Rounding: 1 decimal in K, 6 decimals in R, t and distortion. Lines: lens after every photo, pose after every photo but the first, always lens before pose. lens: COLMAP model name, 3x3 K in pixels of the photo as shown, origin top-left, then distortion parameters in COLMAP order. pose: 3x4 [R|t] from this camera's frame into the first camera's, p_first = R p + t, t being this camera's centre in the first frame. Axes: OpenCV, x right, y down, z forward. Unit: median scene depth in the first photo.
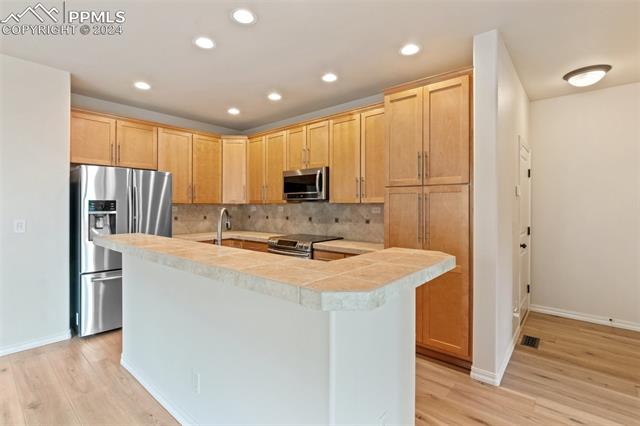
lens RADIAL K [[302.2, 0, 305.2], [0, 302.2, 209.0], [0, 0, 1]] dist [0.004941, -0.003419]
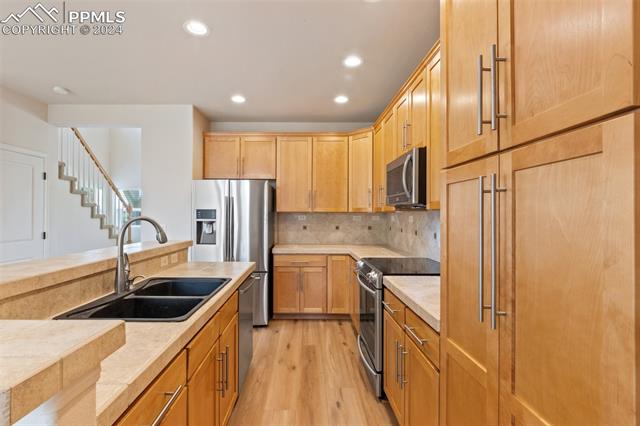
lens RADIAL K [[302.2, 0, 309.5], [0, 302.2, 202.8], [0, 0, 1]] dist [0.004941, -0.003419]
pose [[0.665502, -0.029508, -0.745812, 0.362490], [-0.009658, 0.998794, -0.048135, -0.001890], [0.746333, 0.039237, 0.664415, 0.453456]]
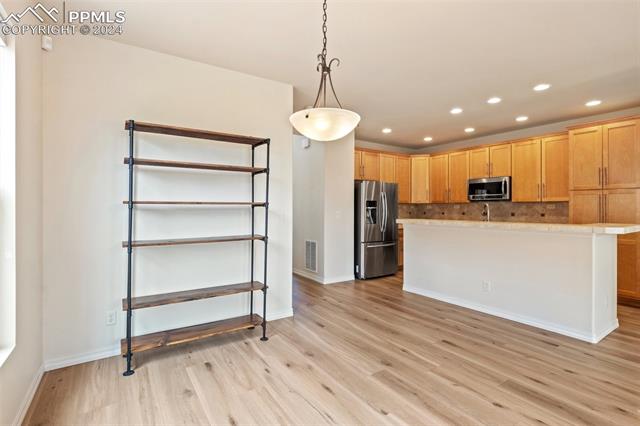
lens RADIAL K [[302.2, 0, 313.4], [0, 302.2, 208.2], [0, 0, 1]] dist [0.004941, -0.003419]
pose [[0.966549, 0.000933, -0.256480, -0.450155], [-0.003567, 0.999946, -0.009806, 0.027500], [0.256457, 0.010392, 0.966500, -0.609836]]
